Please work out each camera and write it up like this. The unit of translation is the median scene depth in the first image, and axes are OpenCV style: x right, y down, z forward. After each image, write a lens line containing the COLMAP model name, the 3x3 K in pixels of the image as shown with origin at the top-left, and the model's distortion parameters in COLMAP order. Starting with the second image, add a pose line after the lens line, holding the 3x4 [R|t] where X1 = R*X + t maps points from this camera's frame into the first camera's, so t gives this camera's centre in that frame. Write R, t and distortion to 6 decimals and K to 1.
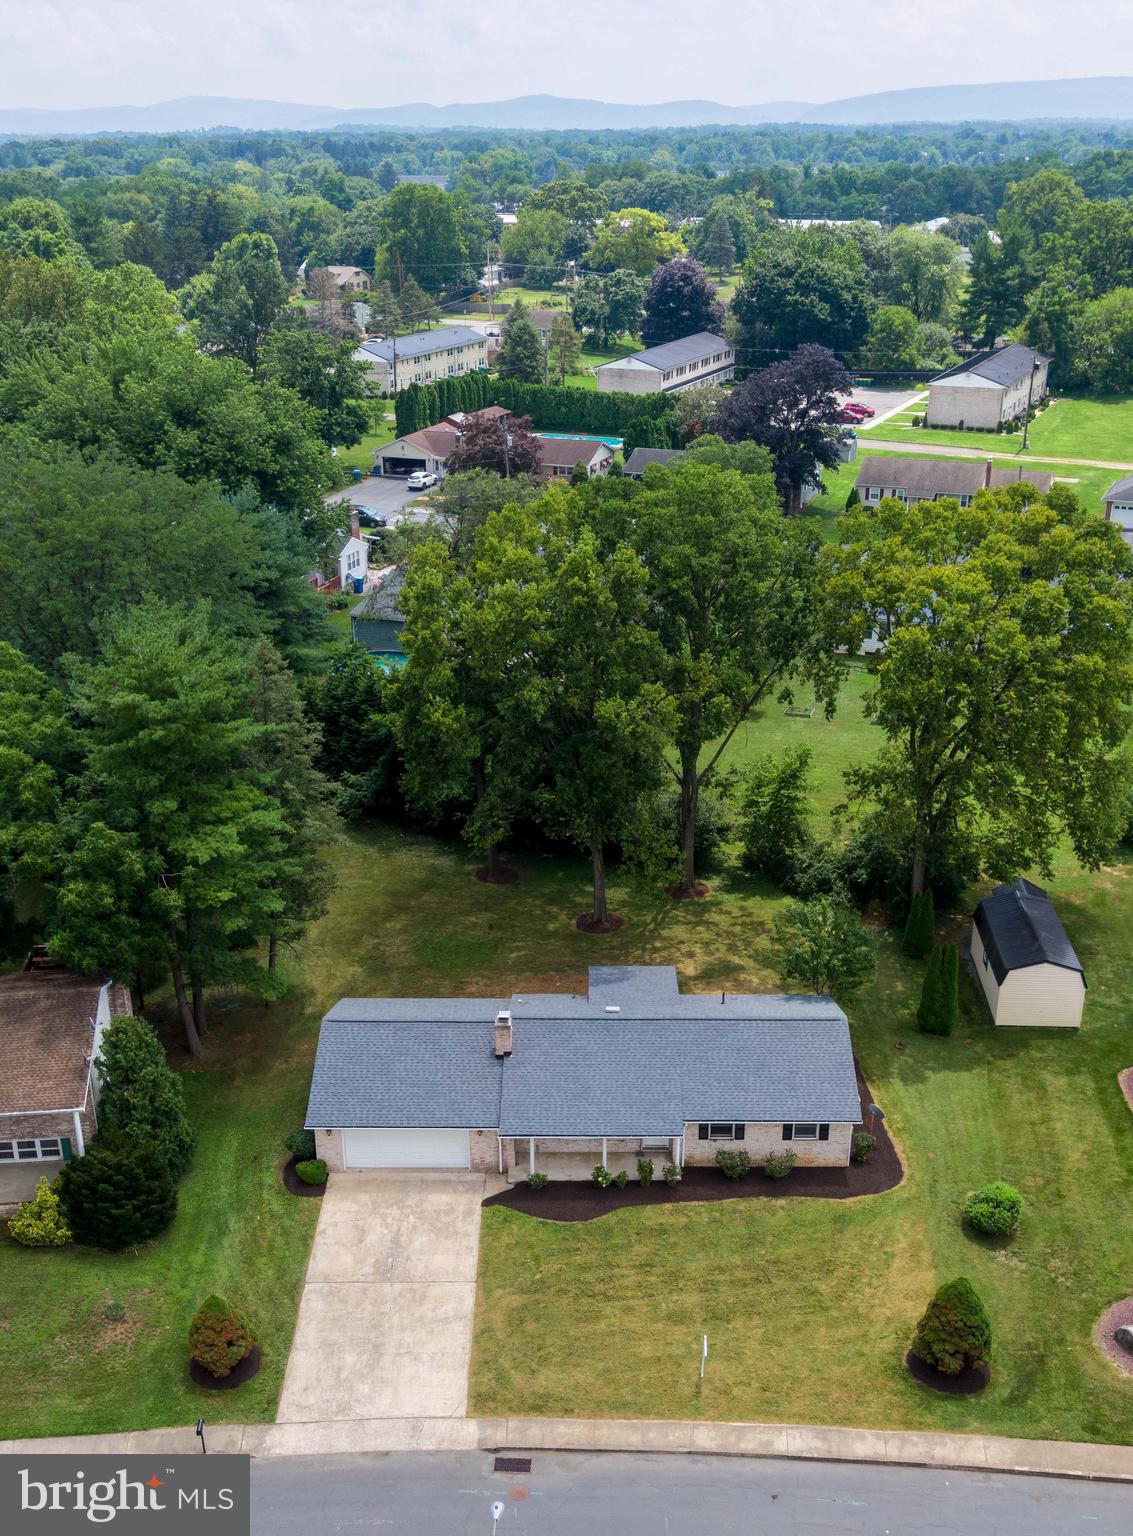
lens RADIAL K [[1744.0, 0, 567.9], [0, 1744.0, 765.3], [0, 0, 1]] dist [-0.001599, 0.000000]
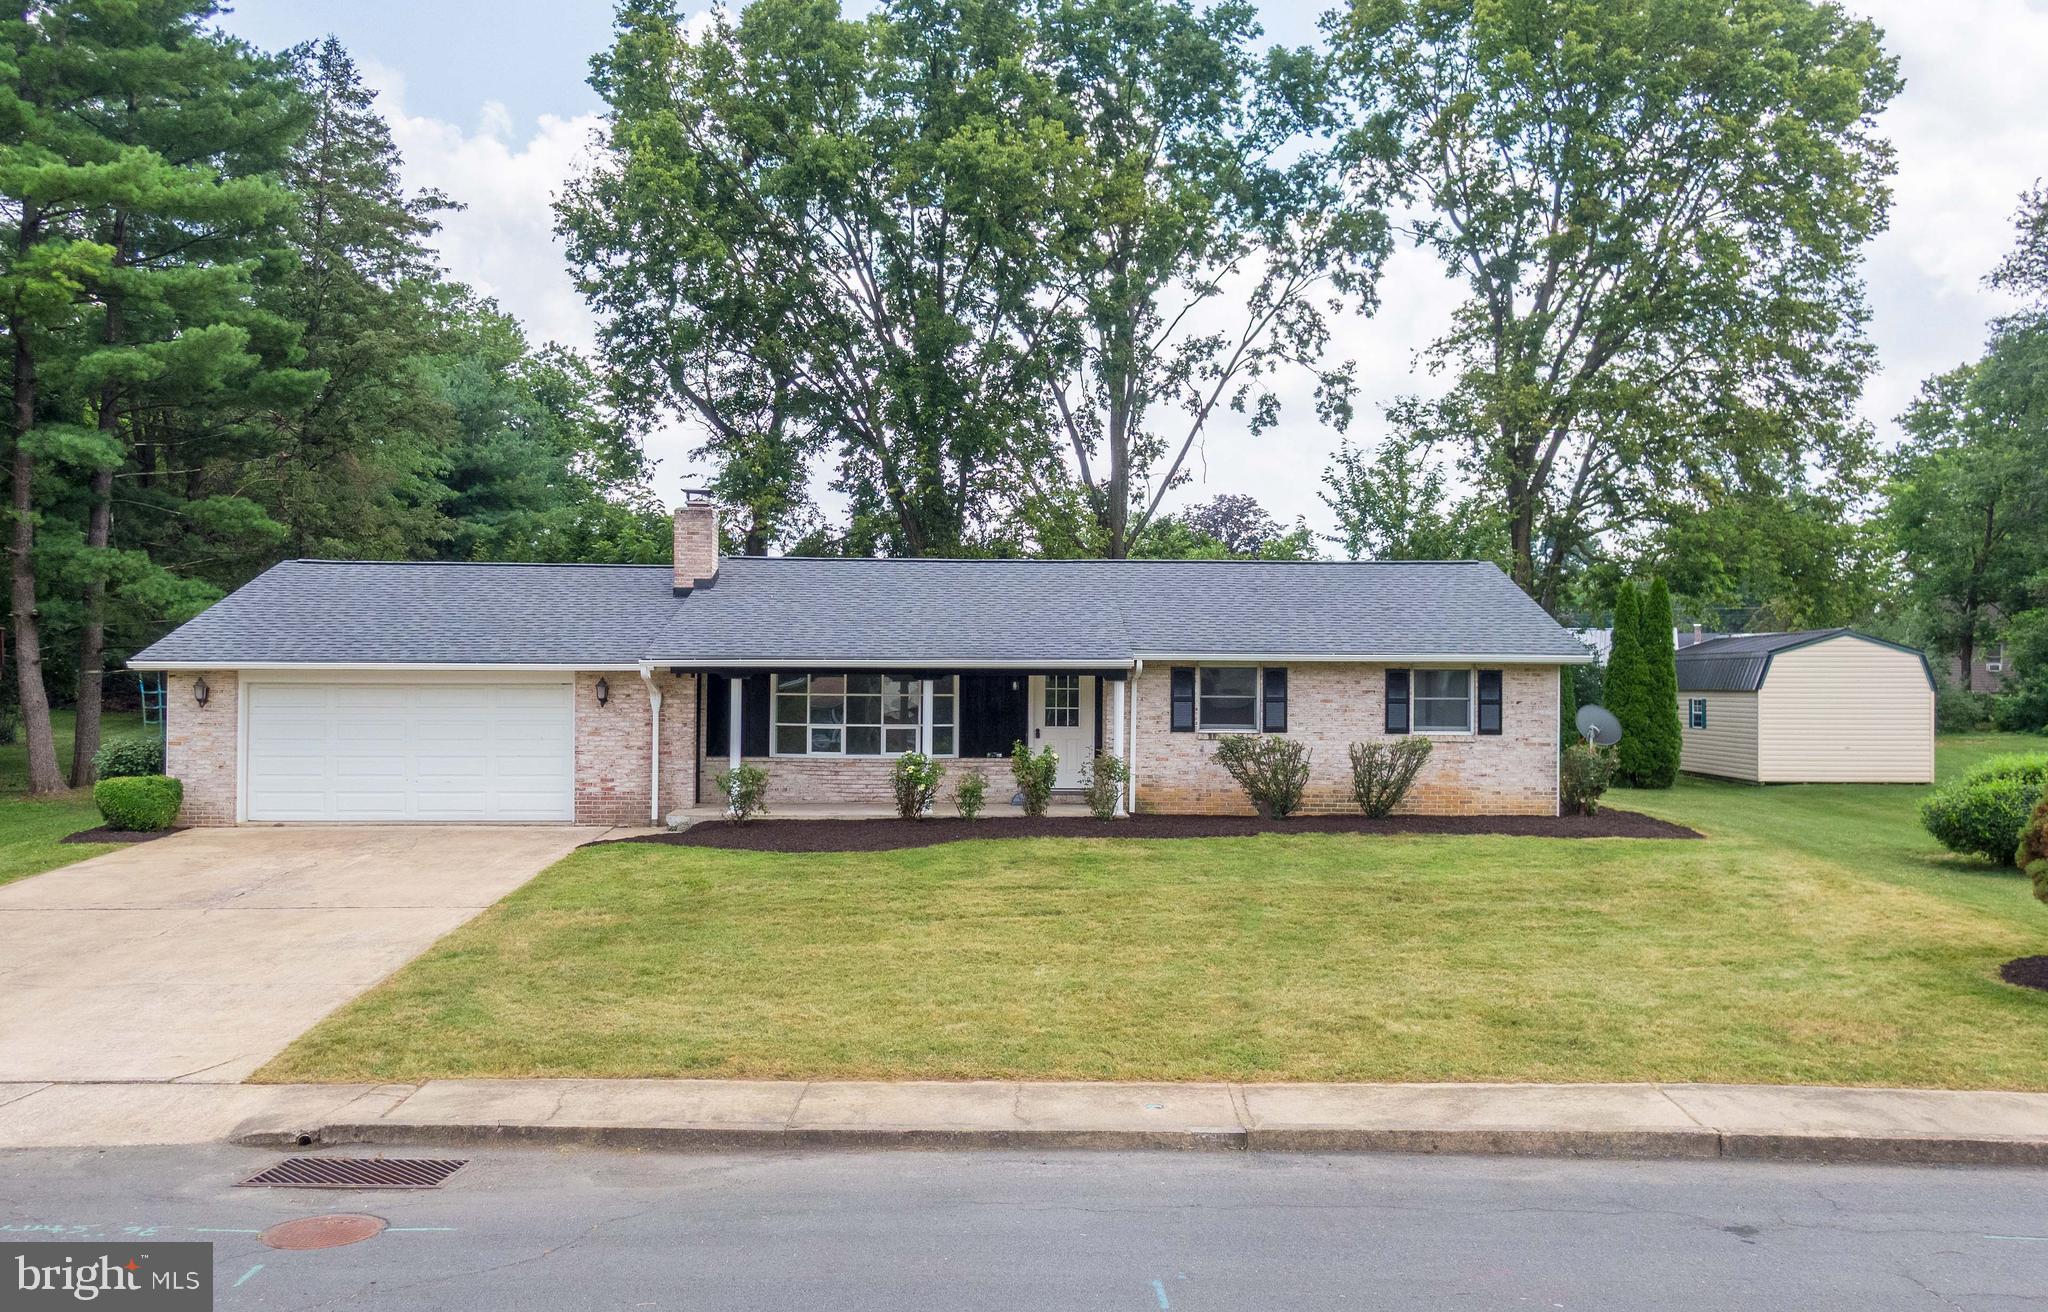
lens RADIAL K [[1700.3, 0, 1009.3], [0, 1700.3, 651.0], [0, 0, 1]] dist [0.020861, -0.004139]
pose [[0.999569, 0.009216, 0.027862, 0.032046], [0.001867, 0.927520, -0.373769, 0.392344], [-0.029287, 0.373660, 0.927103, 0.746848]]
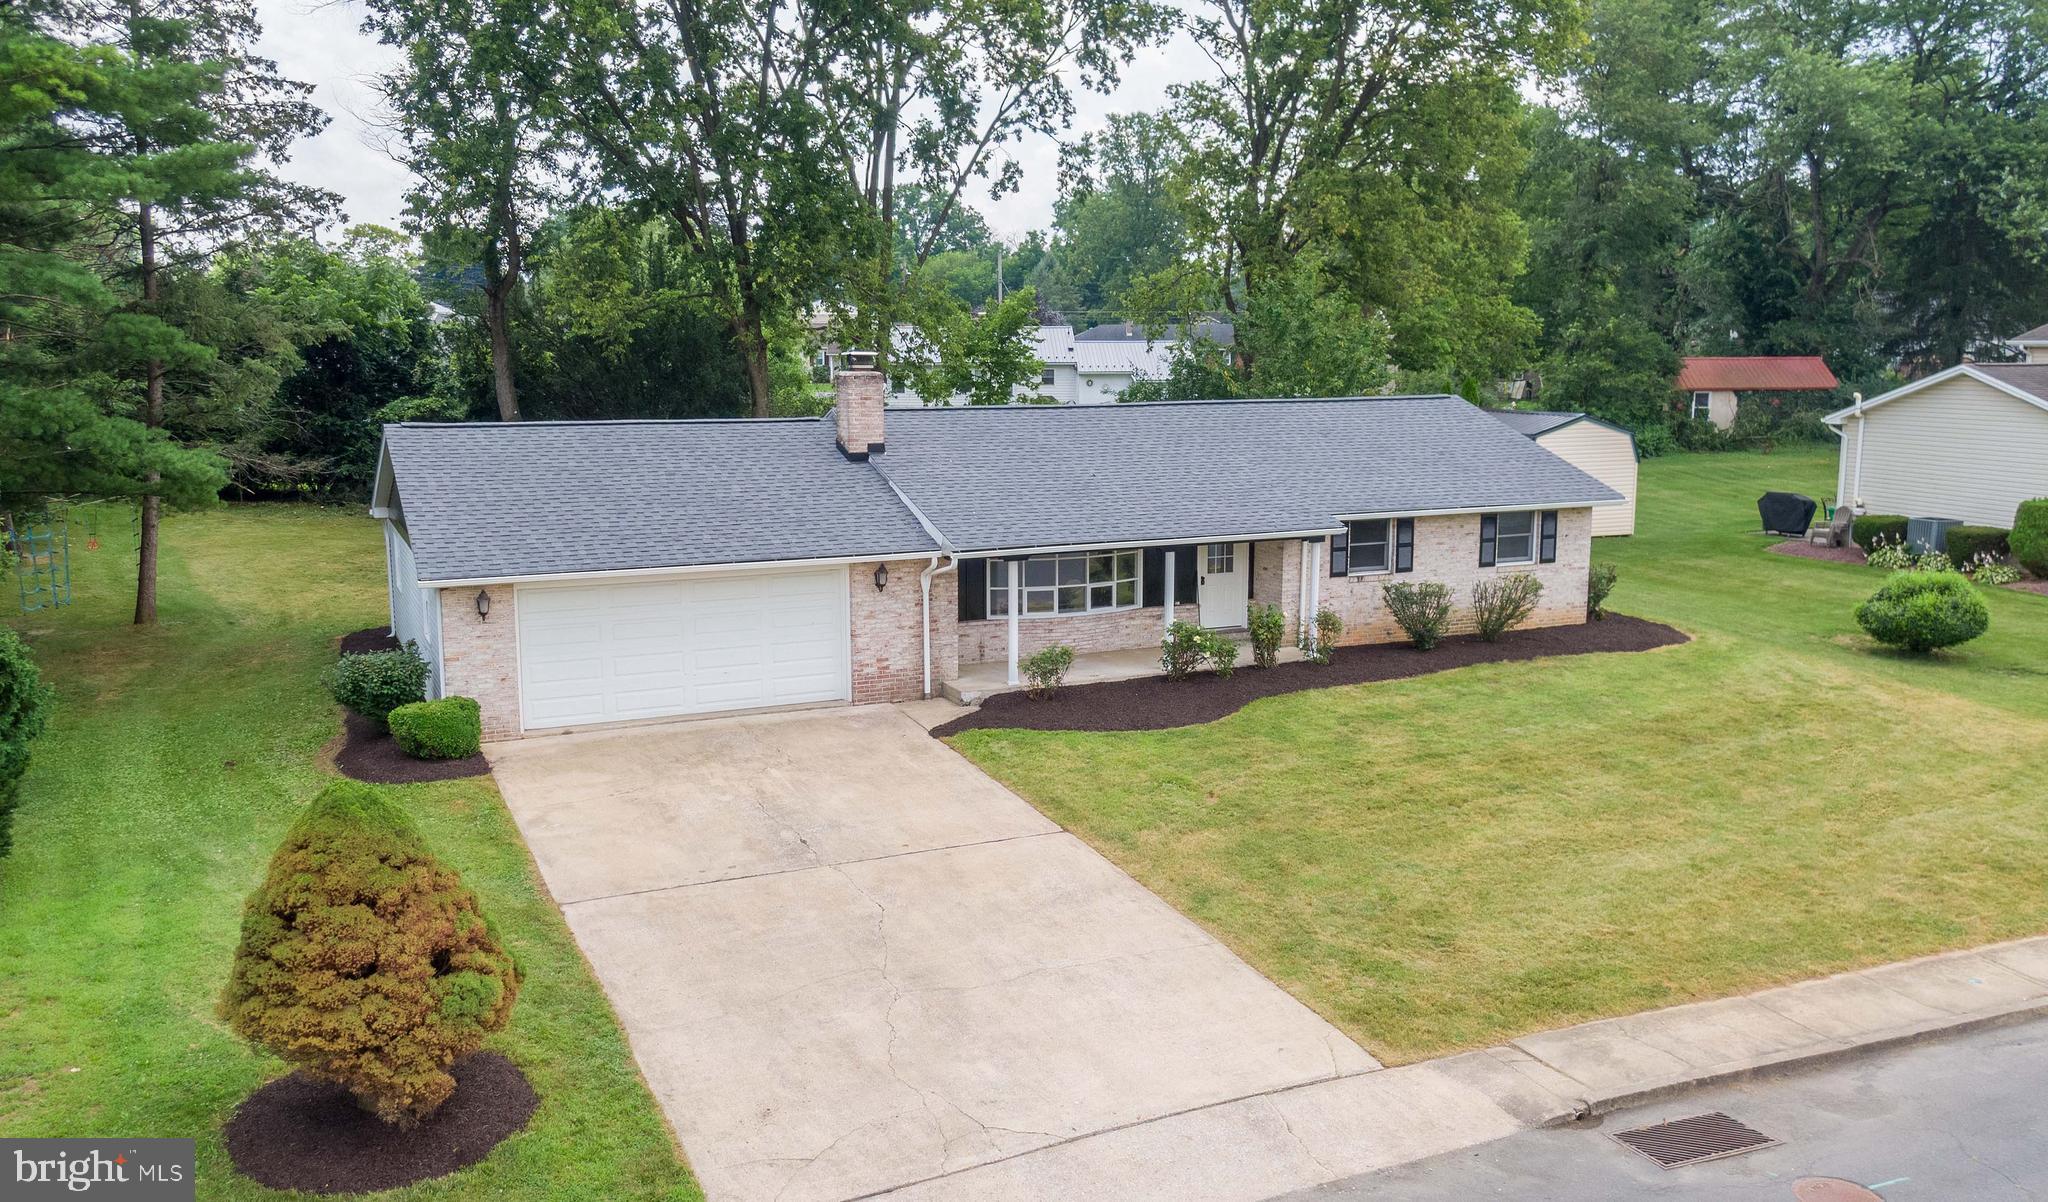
lens RADIAL K [[1702.6, 0, 1008.5], [0, 1702.6, 594.6], [0, 0, 1]] dist [0.018843, 0.009777]
pose [[0.907355, -0.063161, 0.415592, -0.212950], [0.149315, 0.972603, -0.178183, 0.329985], [-0.392952, 0.223730, 0.891927, 0.742615]]
